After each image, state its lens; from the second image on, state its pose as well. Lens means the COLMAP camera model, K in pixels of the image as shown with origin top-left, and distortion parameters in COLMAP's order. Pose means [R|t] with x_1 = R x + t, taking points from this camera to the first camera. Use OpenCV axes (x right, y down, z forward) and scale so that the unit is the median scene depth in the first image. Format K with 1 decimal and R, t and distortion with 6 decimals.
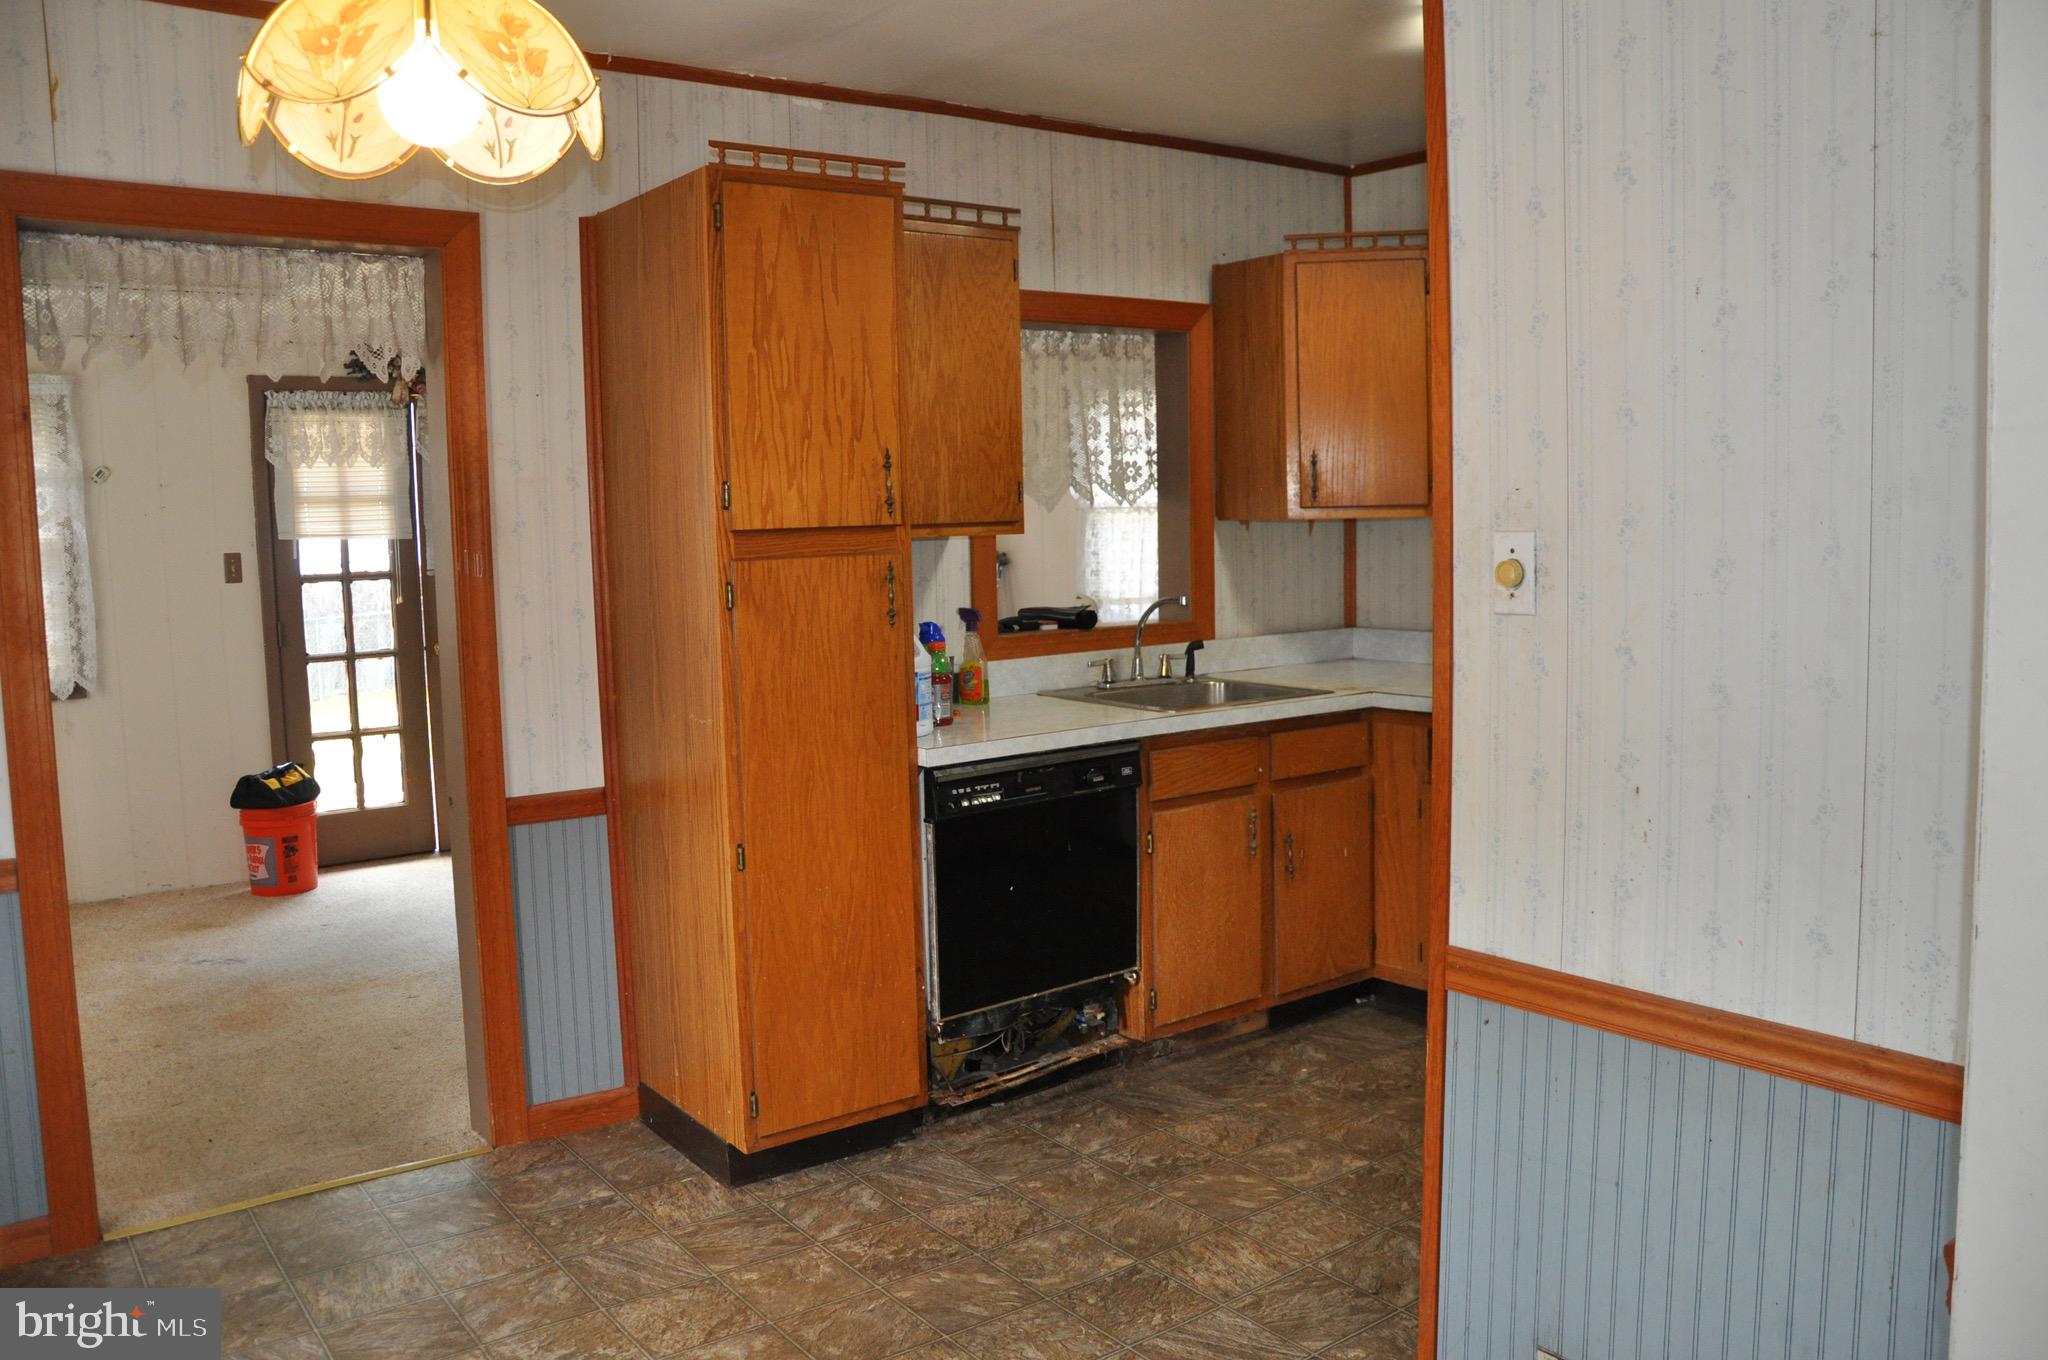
lens RADIAL K [[1602.0, 0, 1031.5], [0, 1602.0, 678.4], [0, 0, 1]] dist [-0.116002, 0.051321]
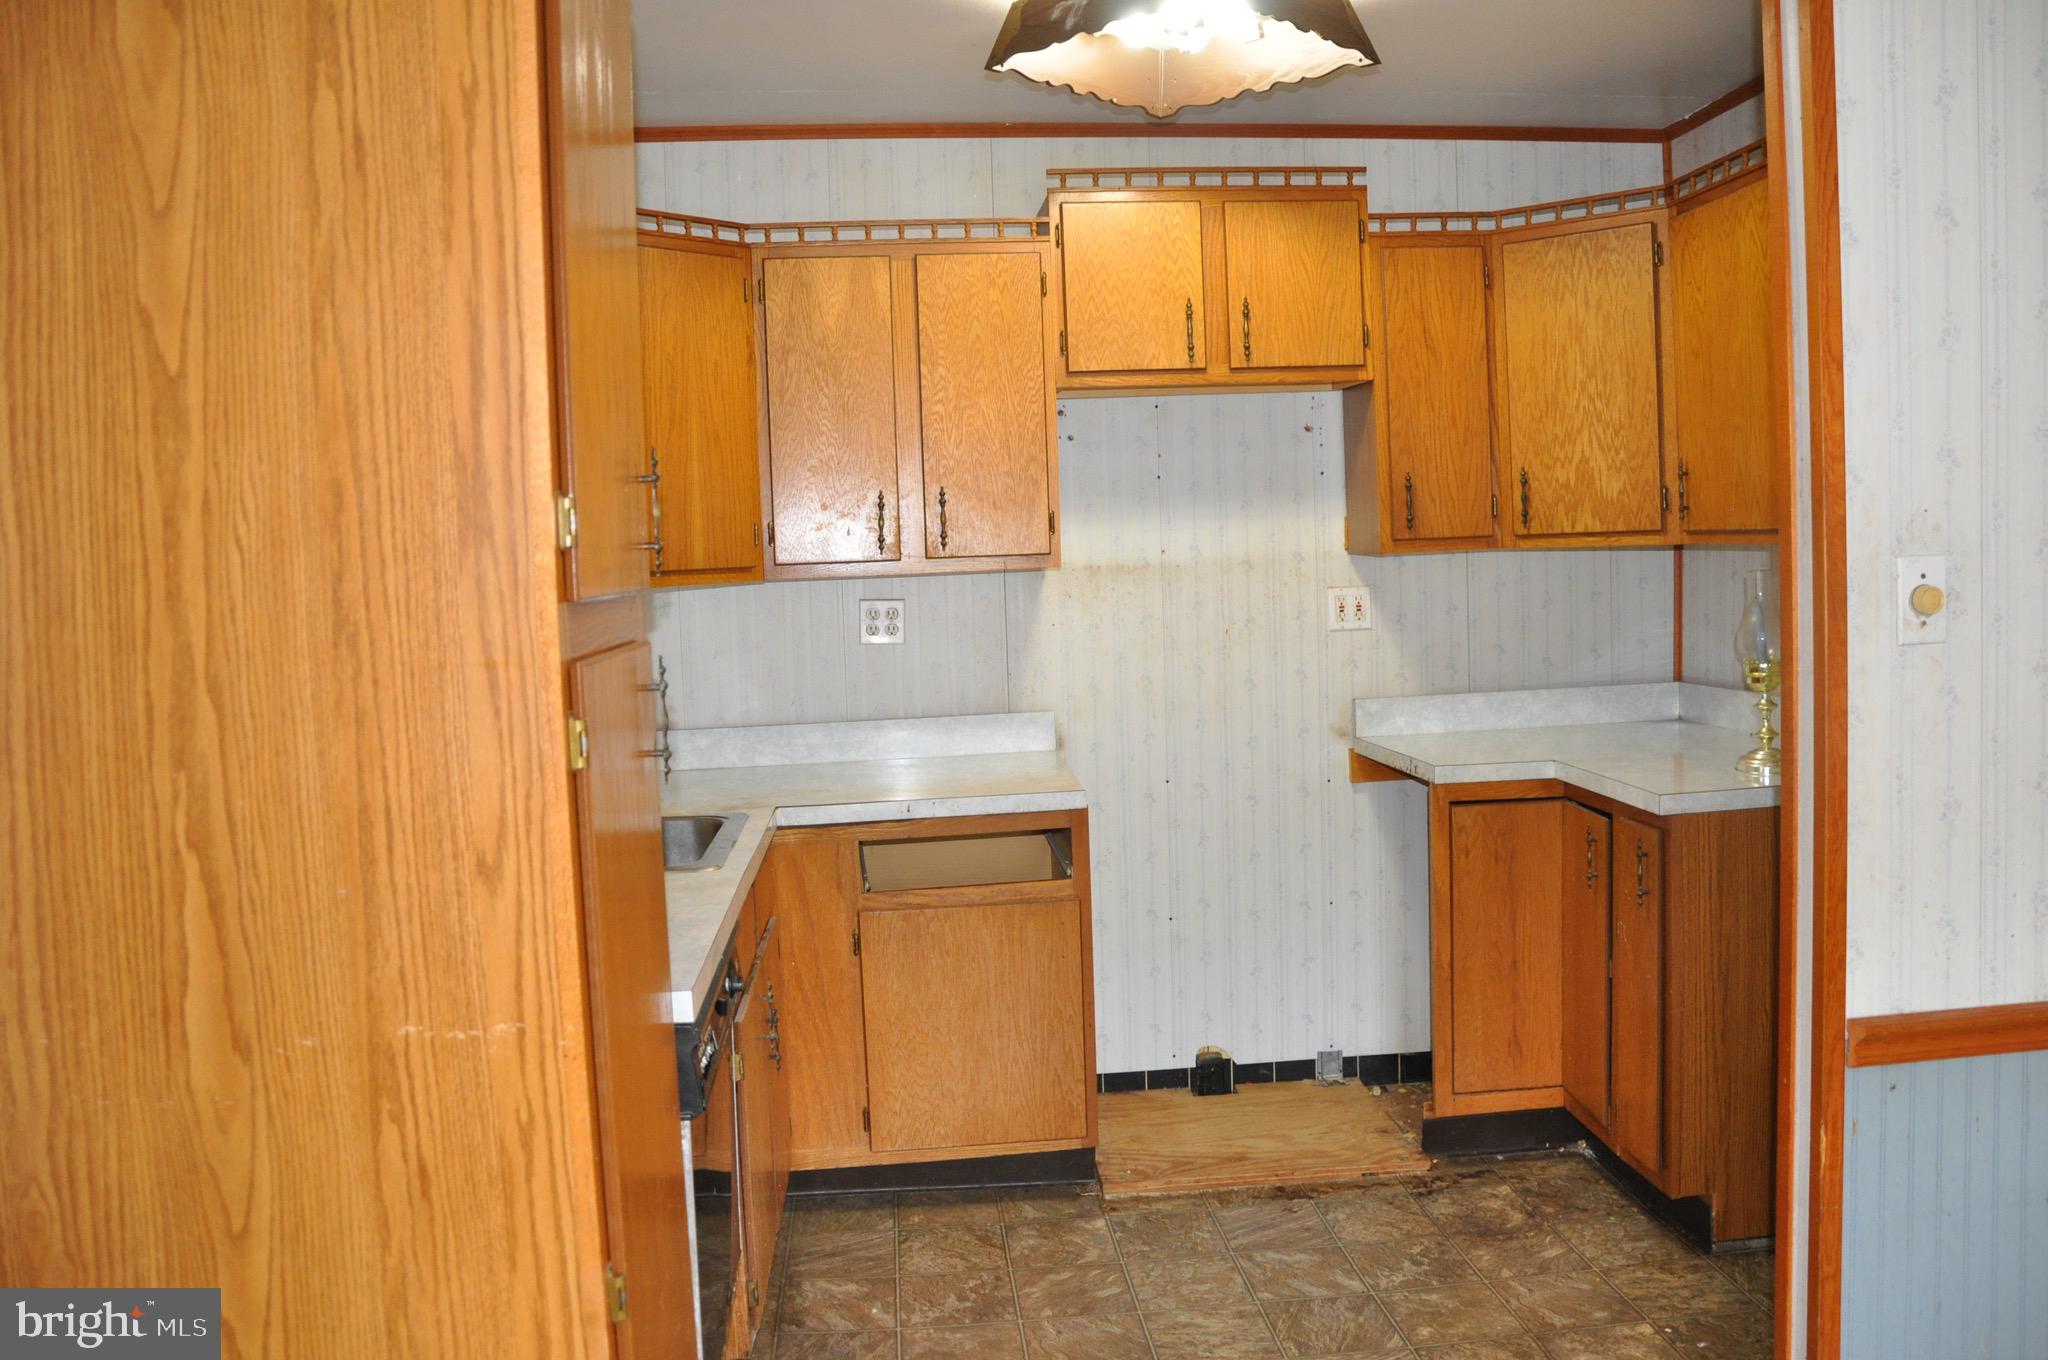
lens RADIAL K [[1602.0, 0, 1036.3], [0, 1602.0, 692.7], [0, 0, 1]] dist [-0.116002, 0.051321]
pose [[0.517696, -0.070029, 0.852694, -0.724818], [0.113389, 0.993469, 0.012748, -0.079906], [-0.848017, 0.090087, 0.522256, 0.935610]]
